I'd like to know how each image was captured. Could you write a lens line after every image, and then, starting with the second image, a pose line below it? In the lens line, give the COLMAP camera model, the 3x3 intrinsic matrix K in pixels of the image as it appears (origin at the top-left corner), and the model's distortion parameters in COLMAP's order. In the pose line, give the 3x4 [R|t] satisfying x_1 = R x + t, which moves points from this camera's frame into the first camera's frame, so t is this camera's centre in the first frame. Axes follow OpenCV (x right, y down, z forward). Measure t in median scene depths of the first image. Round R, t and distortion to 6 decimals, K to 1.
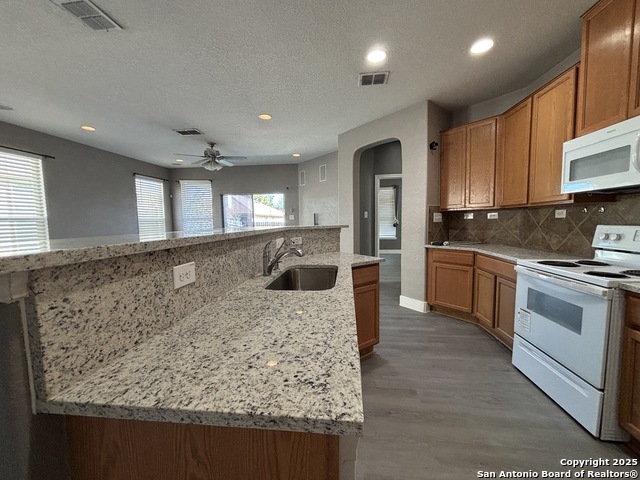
lens RADIAL K [[257.5, 0, 320.0], [0, 257.5, 240.0], [0, 0, 1]] dist [-0.001264, -0.000279]
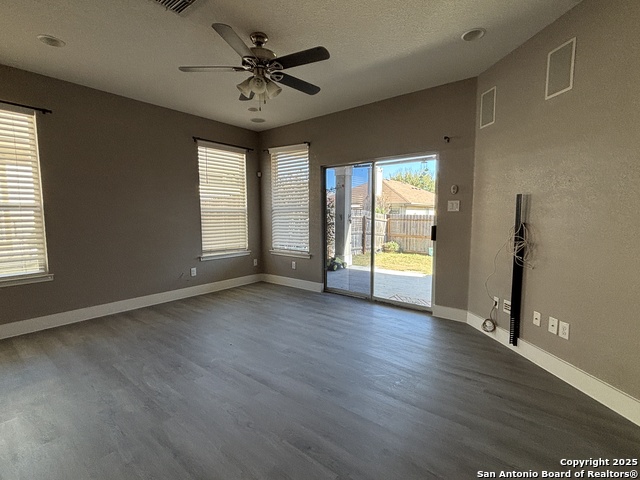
lens RADIAL K [[304.2, 0, 318.8], [0, 304.2, 240.6], [0, 0, 1]] dist [0.001566, 0.000086]
pose [[0.844944, 0.056788, -0.531832, -0.027766], [-0.049879, 0.998380, 0.027361, -0.034008], [0.532525, 0.003409, 0.846408, 0.474676]]
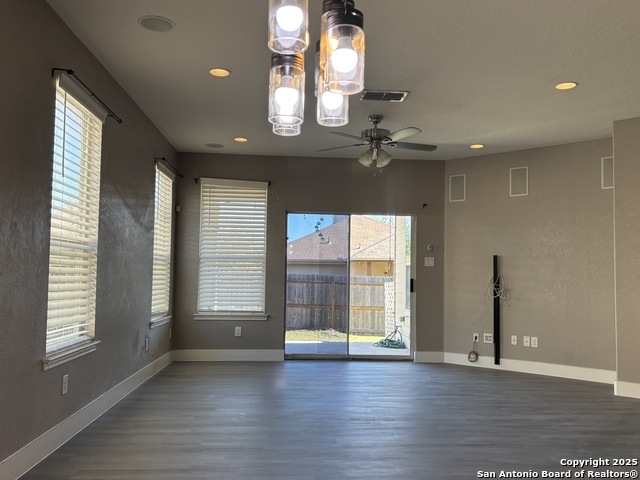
lens RADIAL K [[561.5, 0, 321.5], [0, 561.5, 243.9], [0, 0, 1]] dist [0.002784, -0.004431]
pose [[0.984117, 0.037859, 0.173436, -0.558812], [-0.014511, 0.990880, -0.133960, 0.031844], [-0.176926, 0.129316, 0.975692, -0.056121]]
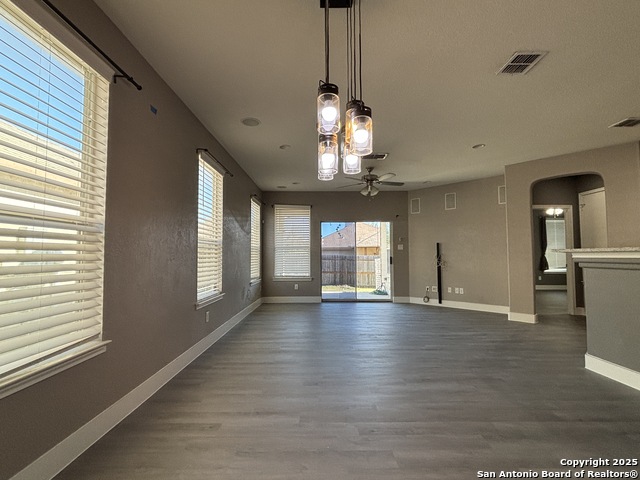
lens RADIAL K [[304.2, 0, 318.8], [0, 304.2, 240.6], [0, 0, 1]] dist [0.001566, 0.000086]
pose [[0.993979, 0.014763, 0.108574, -0.564449], [-0.000880, 0.991926, -0.126817, 0.029709], [-0.109569, 0.125958, 0.985966, -0.049168]]
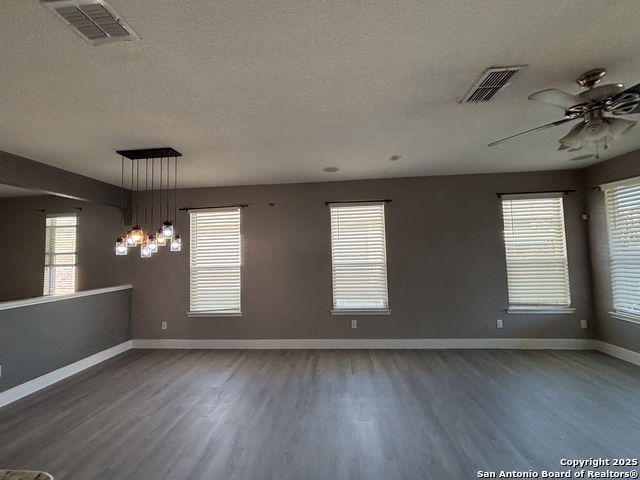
lens RADIAL K [[257.5, 0, 320.0], [0, 257.5, 240.0], [0, 0, 1]] dist [-0.001264, -0.000279]
pose [[0.033849, -0.042355, -0.998529, -0.055510], [-0.052101, 0.997668, -0.044084, -0.076665], [0.998068, 0.053516, 0.031564, 0.471615]]
